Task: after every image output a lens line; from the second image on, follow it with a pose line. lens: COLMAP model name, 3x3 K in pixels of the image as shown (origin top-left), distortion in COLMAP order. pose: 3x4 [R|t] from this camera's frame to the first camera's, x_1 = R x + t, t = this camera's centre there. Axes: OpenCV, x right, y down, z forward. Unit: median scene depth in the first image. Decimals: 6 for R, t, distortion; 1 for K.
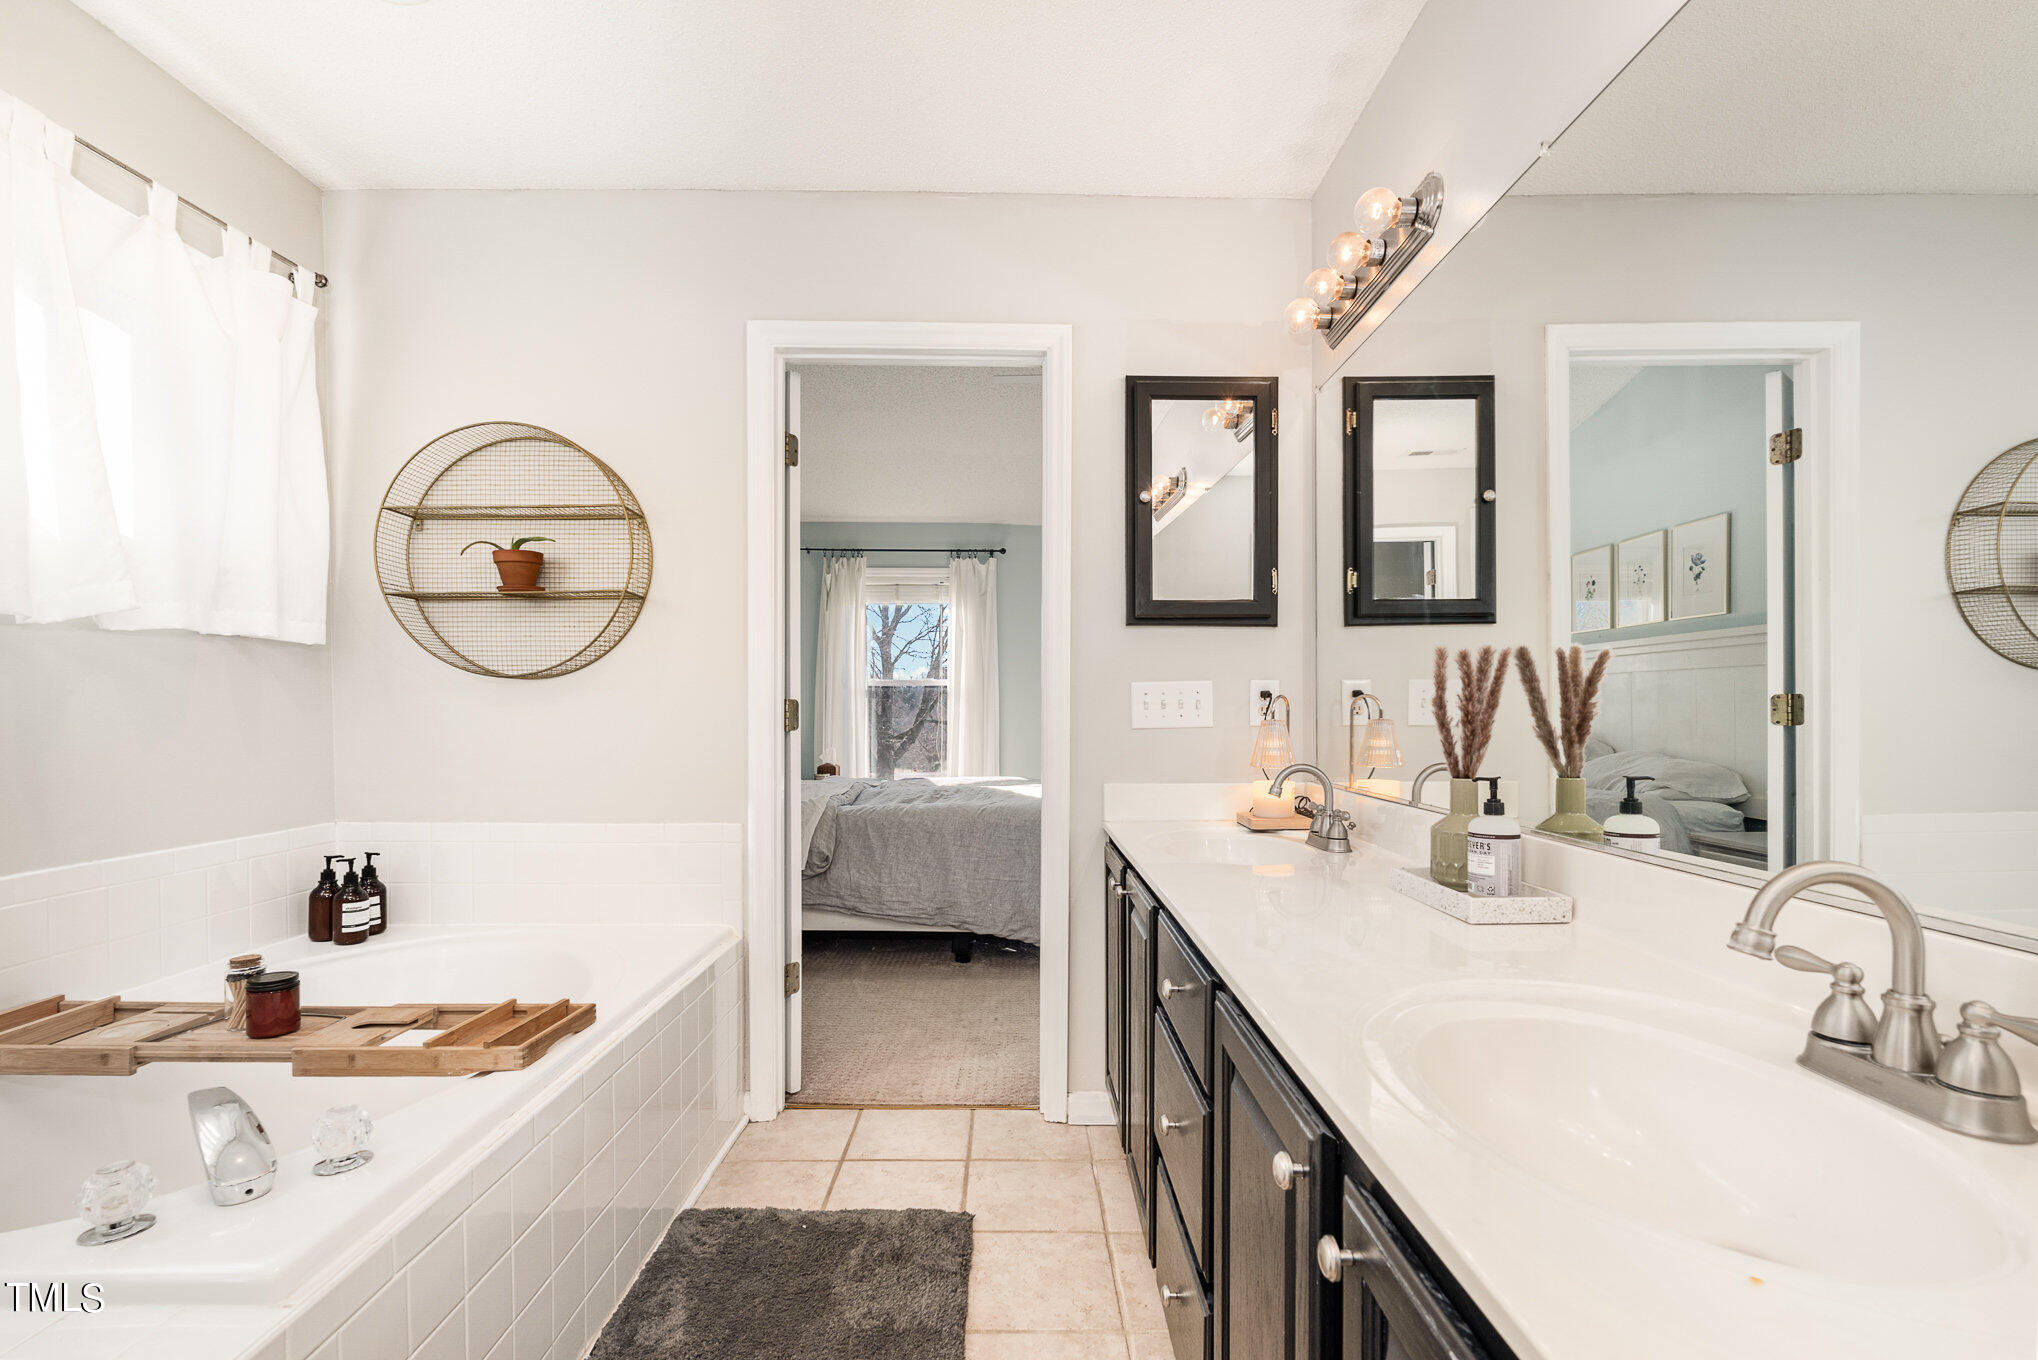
lens RADIAL K [[895.6, 0, 1015.2], [0, 895.6, 692.5], [0, 0, 1]] dist [-0.001188, 0.000890]
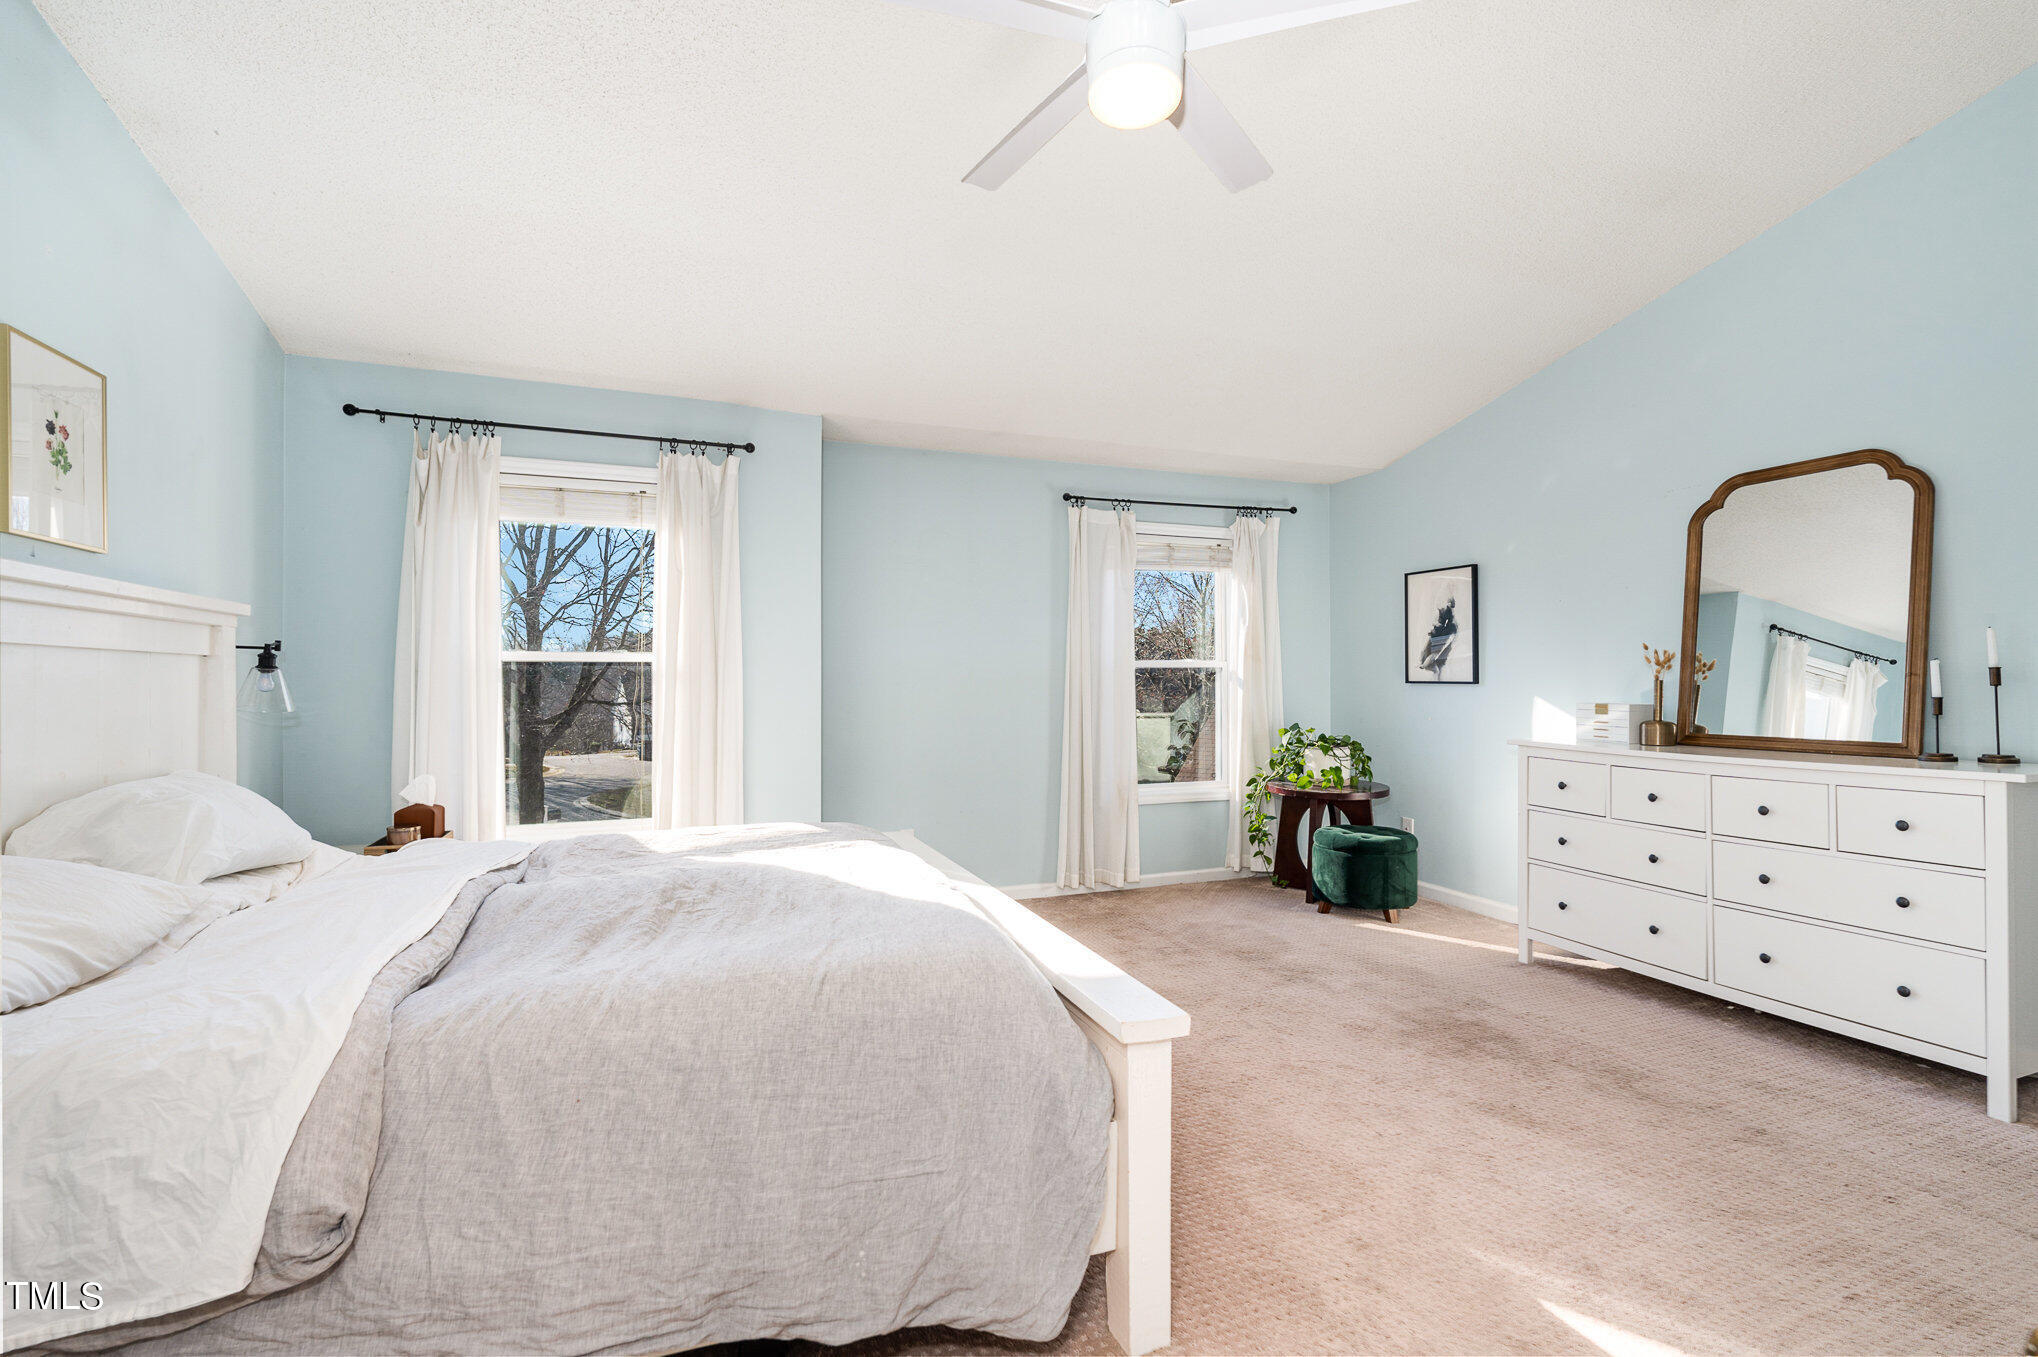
lens RADIAL K [[895.6, 0, 1016.0], [0, 895.6, 671.3], [0, 0, 1]] dist [-0.001188, 0.000890]
pose [[0.938070, 0.004894, 0.346410, -0.054661], [-0.006102, 0.999979, 0.002398, -0.004534], [-0.346391, -0.004363, 0.938080, 0.348213]]
